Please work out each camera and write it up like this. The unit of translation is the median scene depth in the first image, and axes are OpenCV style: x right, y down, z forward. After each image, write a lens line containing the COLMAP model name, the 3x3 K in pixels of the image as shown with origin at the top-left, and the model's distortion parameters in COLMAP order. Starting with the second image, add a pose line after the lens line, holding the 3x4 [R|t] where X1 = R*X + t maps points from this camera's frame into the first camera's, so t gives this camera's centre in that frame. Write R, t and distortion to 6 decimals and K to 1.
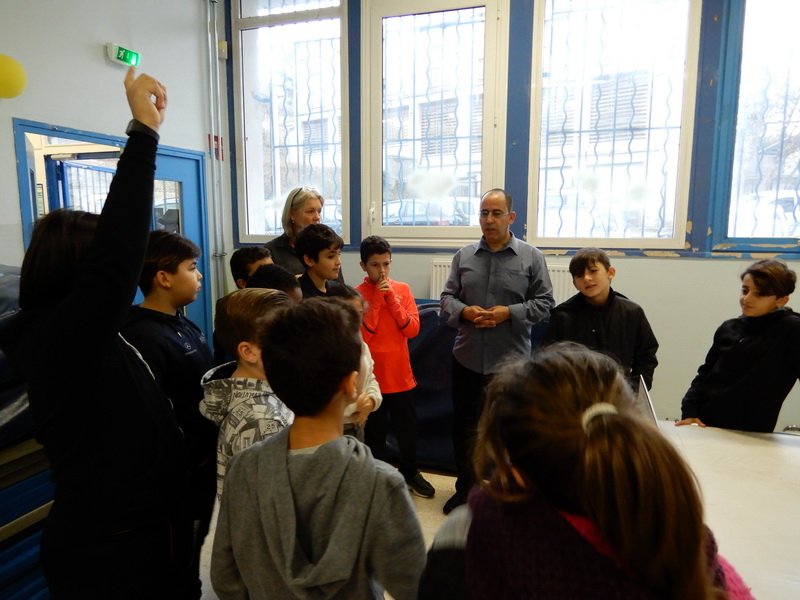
lens RADIAL K [[563.8, 0, 400.0], [0, 563.8, 300.0], [0, 0, 1]] dist [-0.001044, 0.000087]
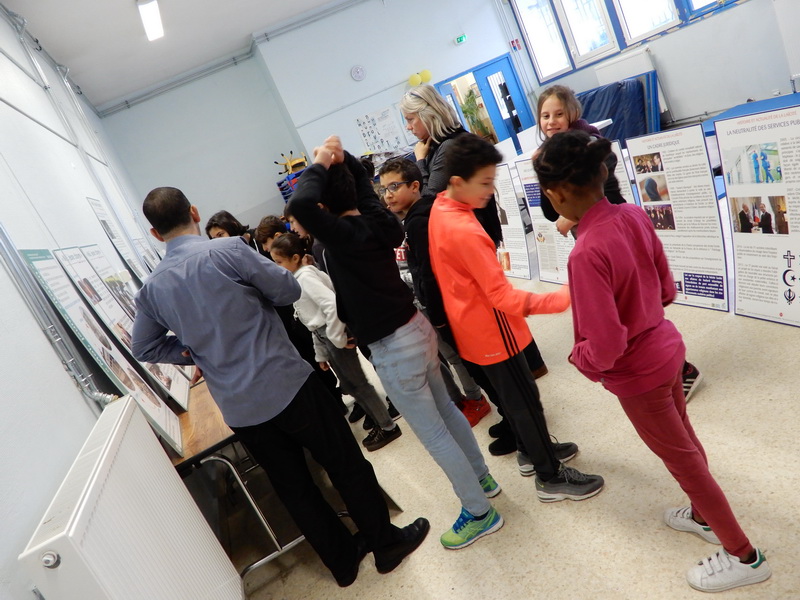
lens RADIAL K [[640.5, 0, 400.0], [0, 640.5, 300.0], [0, 0, 1]] dist [0.003543, 0.002140]
pose [[0.554474, -0.044441, -0.831014, 1.495982], [0.309908, 0.937777, 0.156628, 0.131173], [0.772344, -0.344384, 0.533745, -1.043094]]
